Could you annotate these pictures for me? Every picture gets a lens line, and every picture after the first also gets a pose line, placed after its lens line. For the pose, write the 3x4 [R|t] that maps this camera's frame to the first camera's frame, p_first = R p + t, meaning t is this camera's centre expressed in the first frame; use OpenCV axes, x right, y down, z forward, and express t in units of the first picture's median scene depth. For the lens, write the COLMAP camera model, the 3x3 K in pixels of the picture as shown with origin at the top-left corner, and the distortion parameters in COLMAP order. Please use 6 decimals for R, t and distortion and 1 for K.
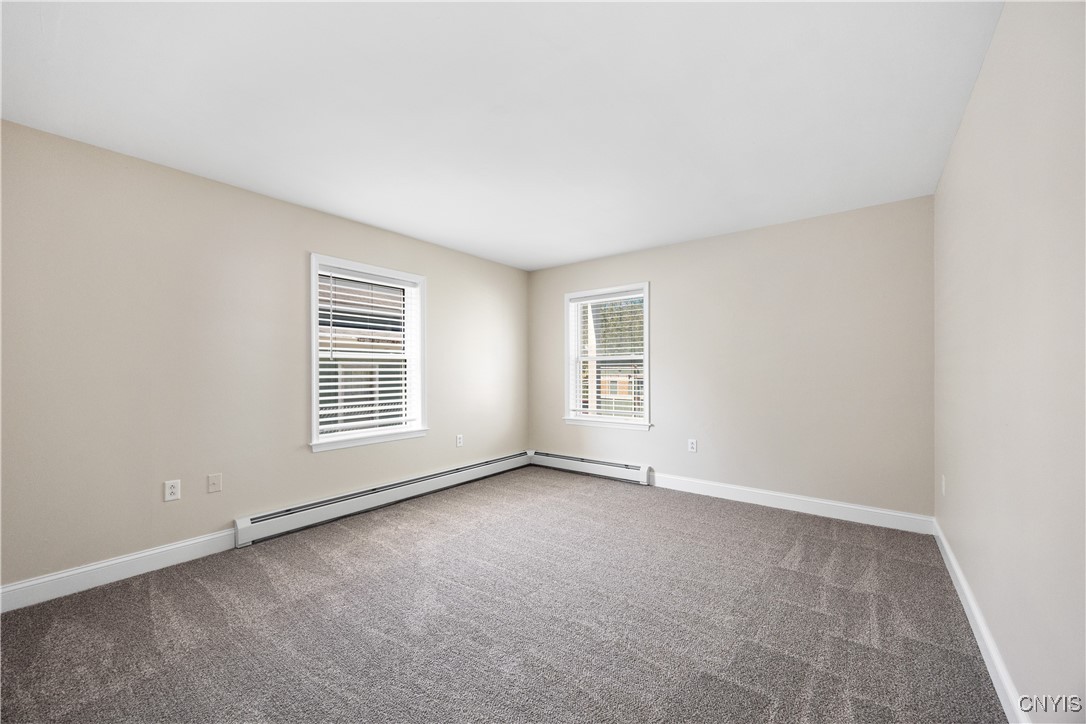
lens RADIAL K [[417.4, 0, 544.6], [0, 417.4, 361.1], [0, 0, 1]] dist [0.010228, 0.000506]
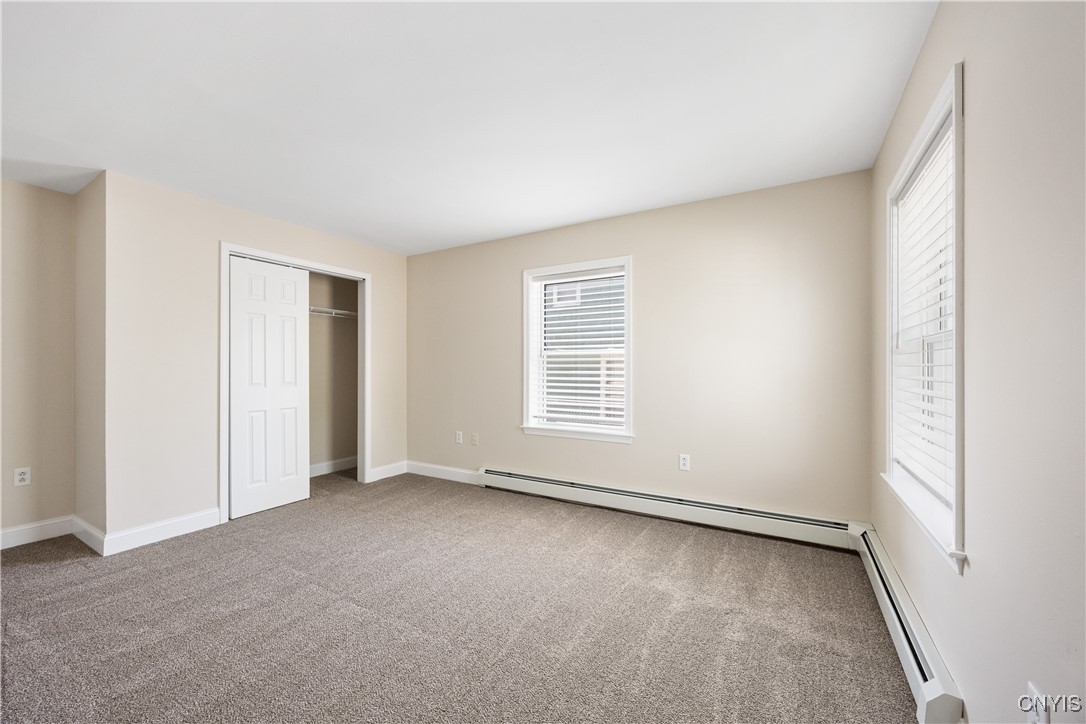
lens RADIAL K [[417.4, 0, 548.4], [0, 417.4, 363.0], [0, 0, 1]] dist [0.010228, 0.000506]
pose [[0.141196, -0.012995, -0.989896, 0.567831], [0.020520, 0.999737, -0.010197, 0.022626], [0.989769, -0.018873, 0.141425, 0.771107]]
